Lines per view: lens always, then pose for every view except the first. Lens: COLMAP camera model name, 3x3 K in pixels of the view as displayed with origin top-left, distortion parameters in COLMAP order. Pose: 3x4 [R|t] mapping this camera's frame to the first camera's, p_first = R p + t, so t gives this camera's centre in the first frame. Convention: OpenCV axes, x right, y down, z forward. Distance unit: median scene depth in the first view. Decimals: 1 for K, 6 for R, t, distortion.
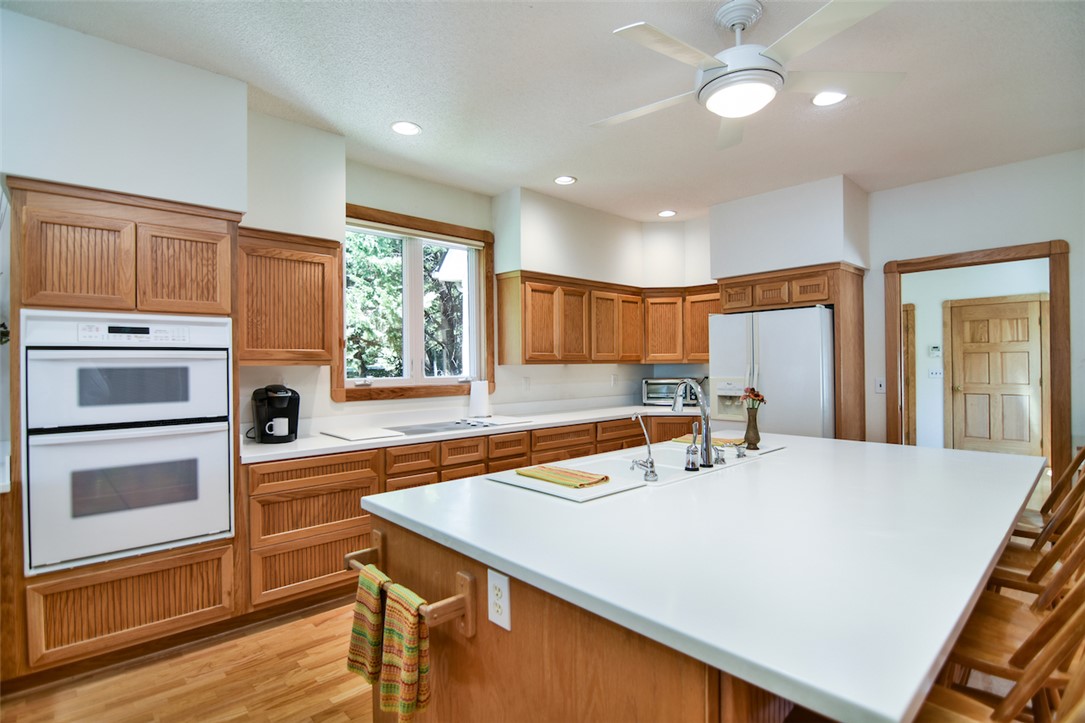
lens RADIAL K [[523.9, 0, 544.6], [0, 523.9, 362.6], [0, 0, 1]] dist [0.002407, -0.016680]
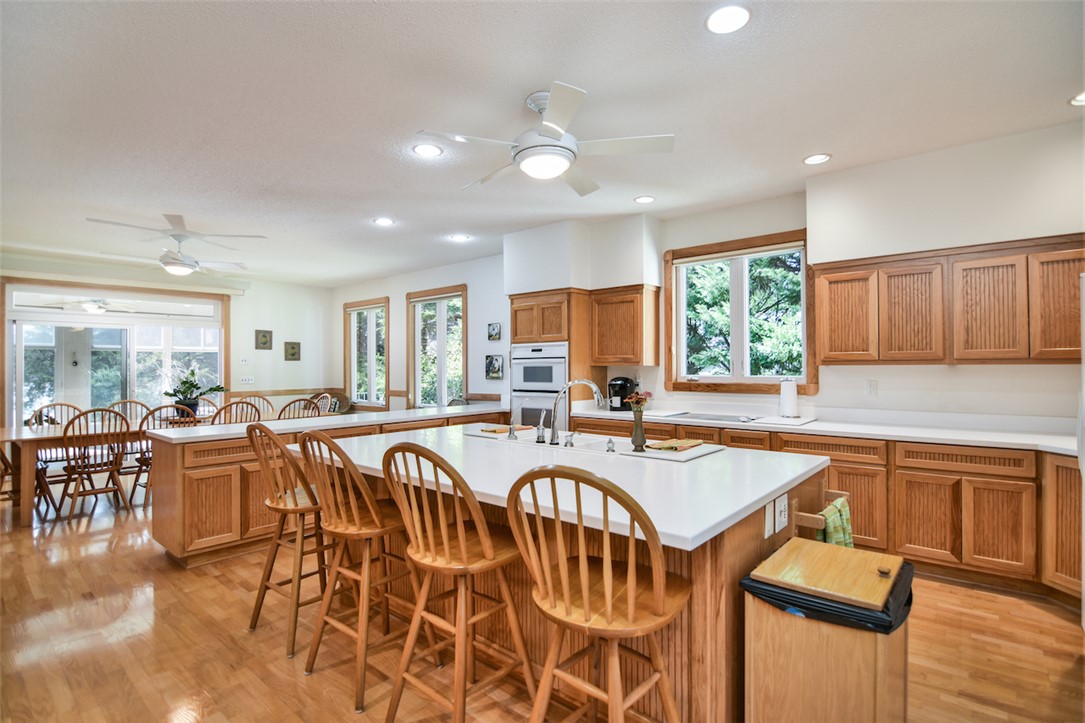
lens RADIAL K [[523.9, 0, 544.6], [0, 523.9, 362.6], [0, 0, 1]] dist [0.002407, -0.016680]
pose [[0.114935, 0.001402, -0.993372, 0.901476], [0.007619, 0.999968, 0.002293, -0.007441], [0.993344, -0.007832, 0.114921, 0.451708]]
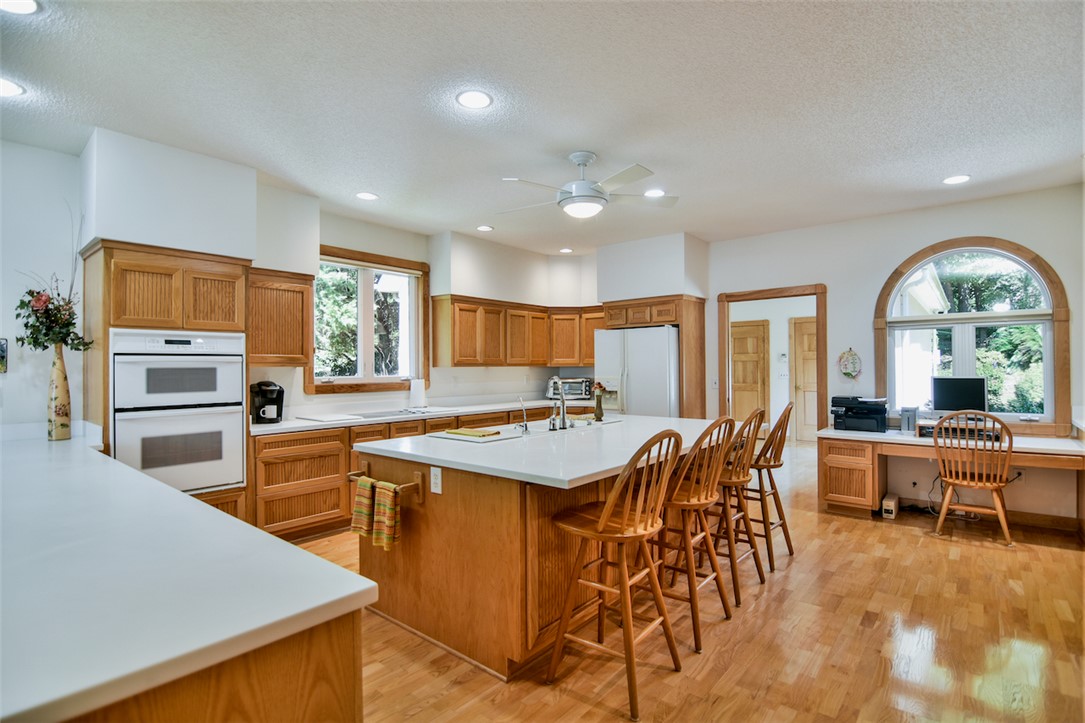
lens RADIAL K [[523.9, 0, 544.6], [0, 523.9, 362.6], [0, 0, 1]] dist [0.002407, -0.016680]
pose [[0.991808, 0.004783, 0.127650, 0.022060], [-0.004079, 0.999975, -0.005775, -0.000315], [-0.127674, 0.005207, 0.991802, -0.347631]]
